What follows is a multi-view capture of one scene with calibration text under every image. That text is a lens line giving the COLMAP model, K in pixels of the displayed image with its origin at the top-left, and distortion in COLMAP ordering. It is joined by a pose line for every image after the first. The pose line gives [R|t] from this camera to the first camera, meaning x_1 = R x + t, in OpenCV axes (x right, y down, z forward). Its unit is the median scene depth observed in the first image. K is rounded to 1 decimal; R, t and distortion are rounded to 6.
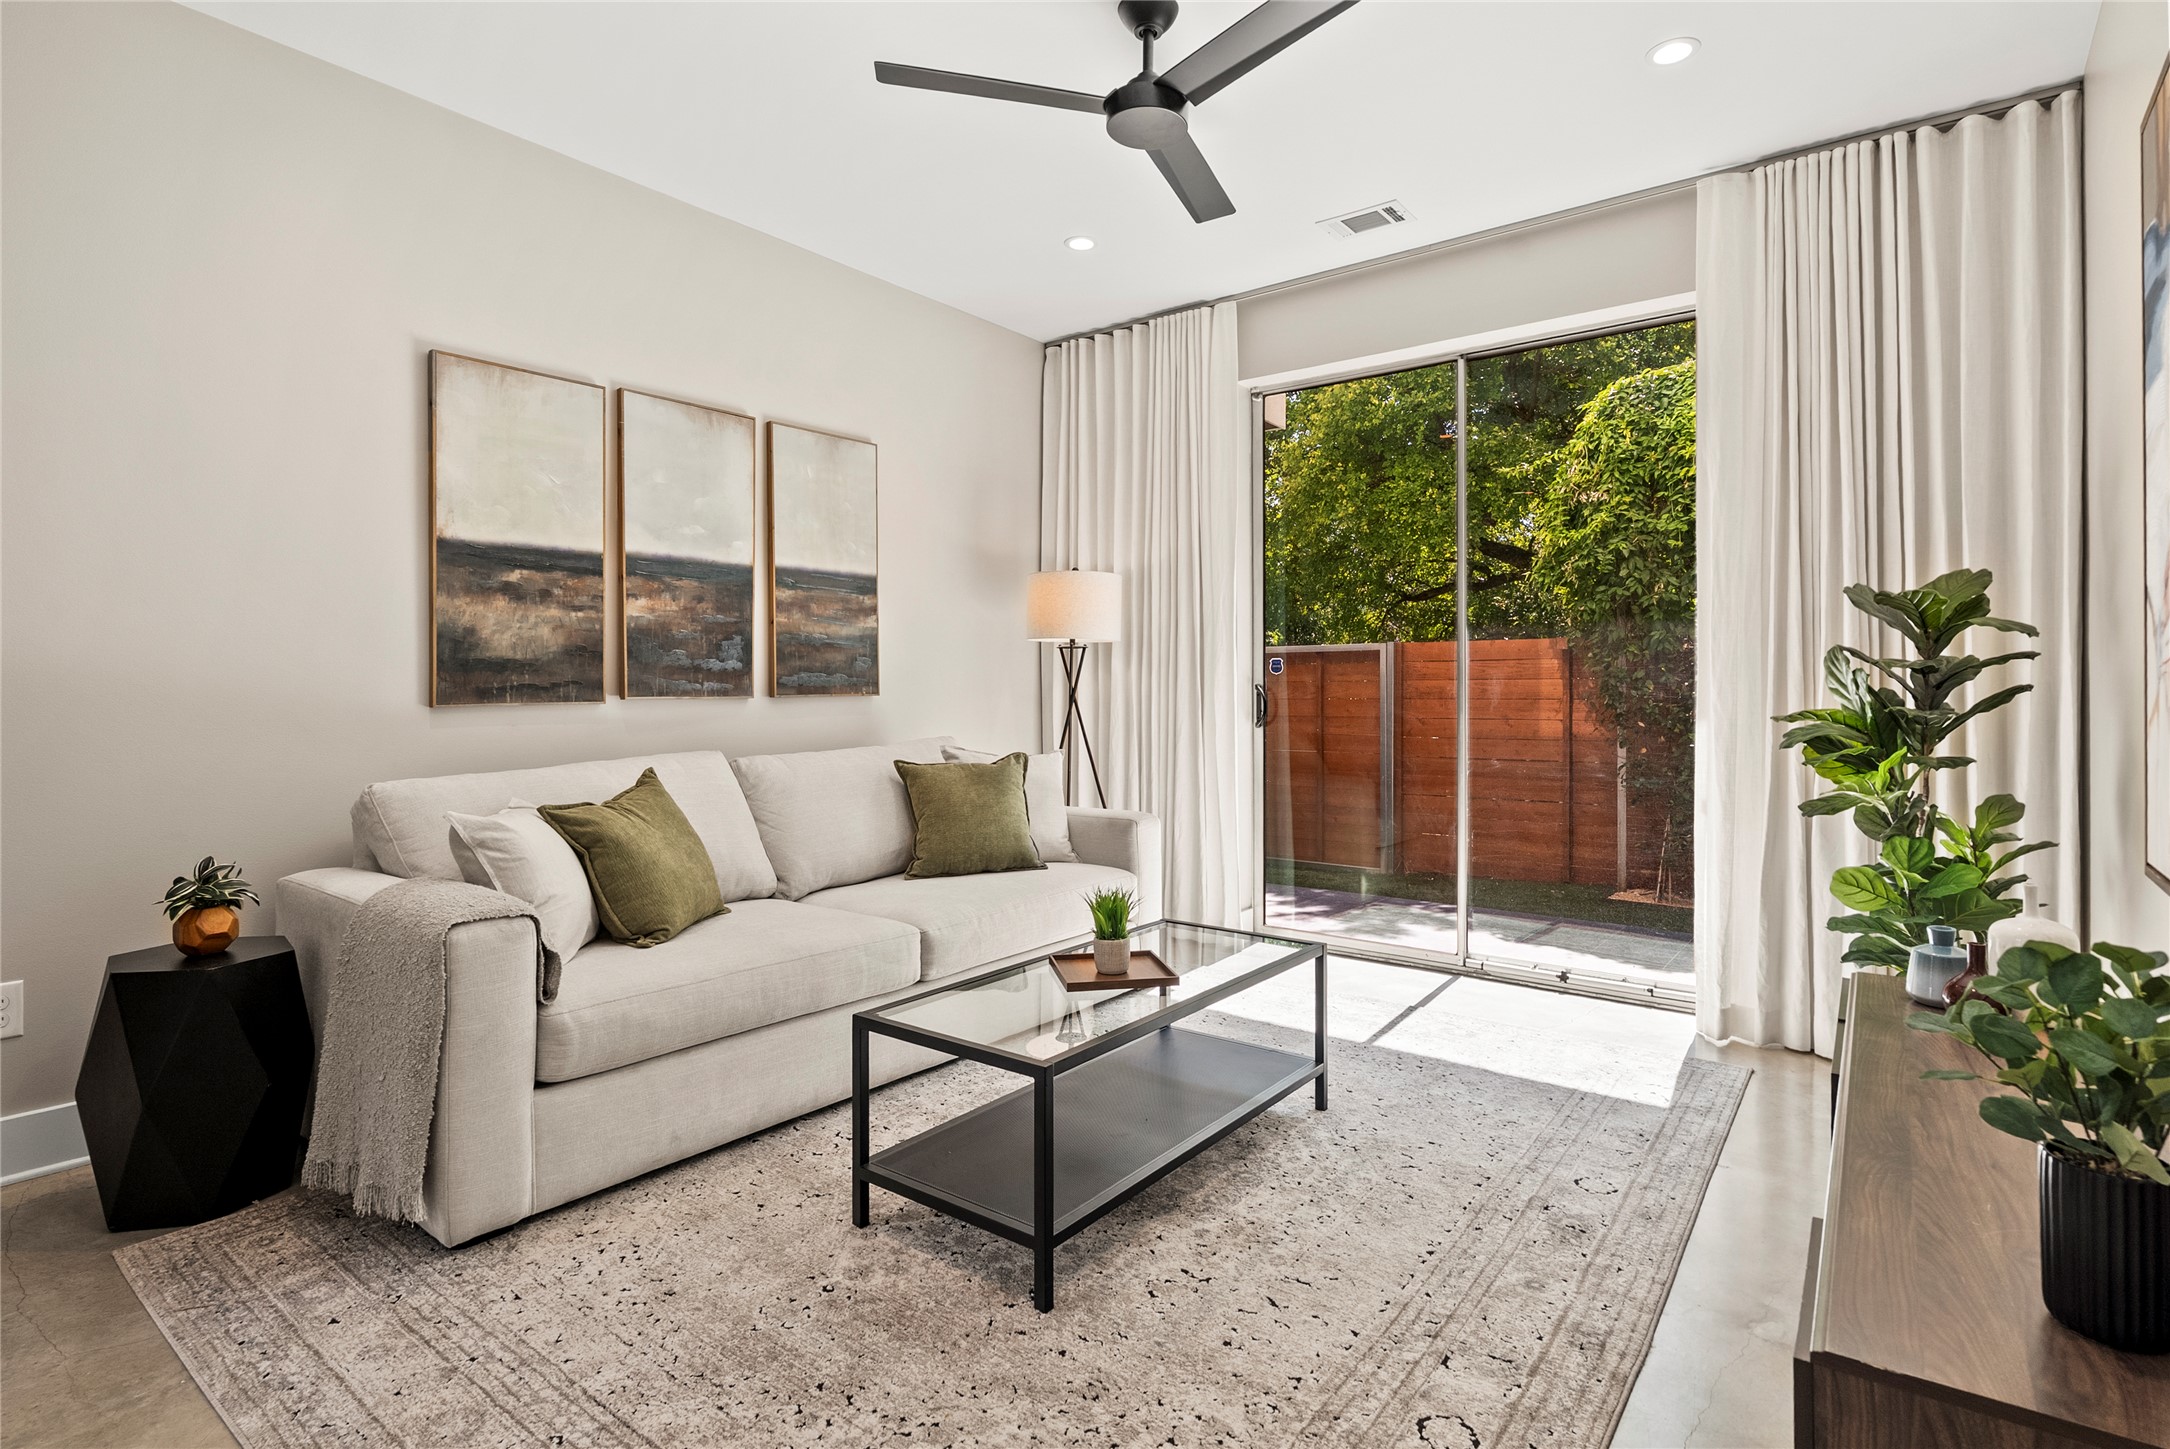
lens RADIAL K [[1077.1, 0, 1088.1], [0, 1077.1, 674.4], [0, 0, 1]] dist [-0.000600, -0.000088]
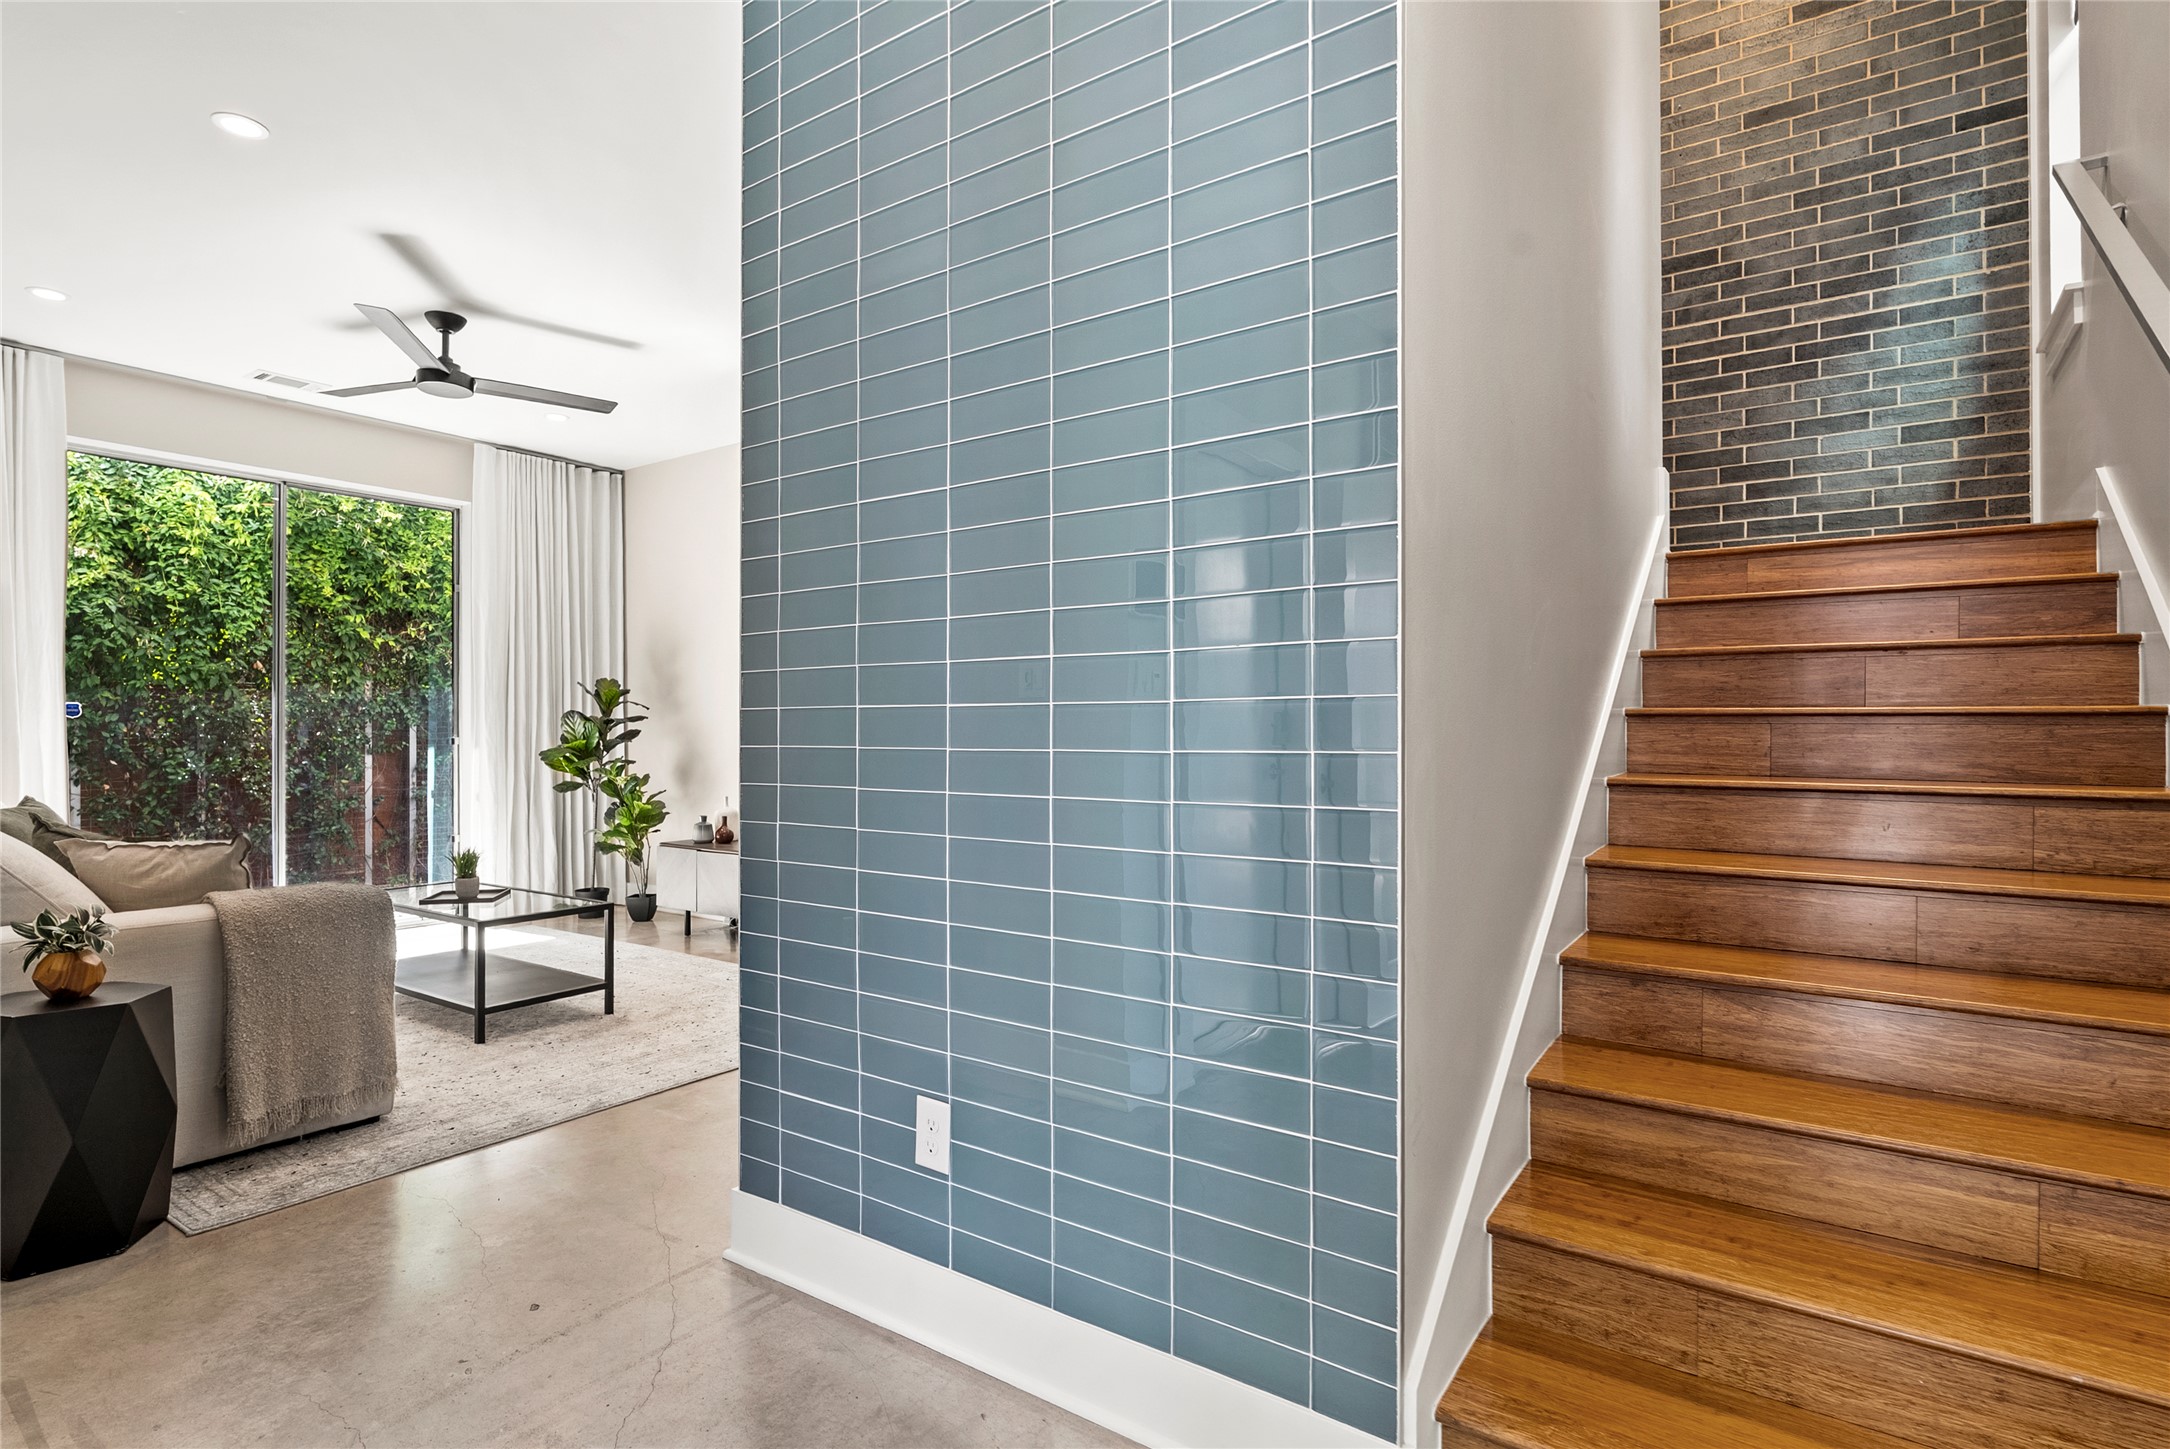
lens RADIAL K [[1083.6, 0, 1085.0], [0, 1083.6, 724.5], [0, 0, 1]] dist [-0.000196, -0.000032]
pose [[-0.035280, 0.003805, 0.999370, -1.397885], [-0.014517, 0.999885, -0.004319, -0.006446], [-0.999272, -0.014660, -0.035221, 0.069208]]
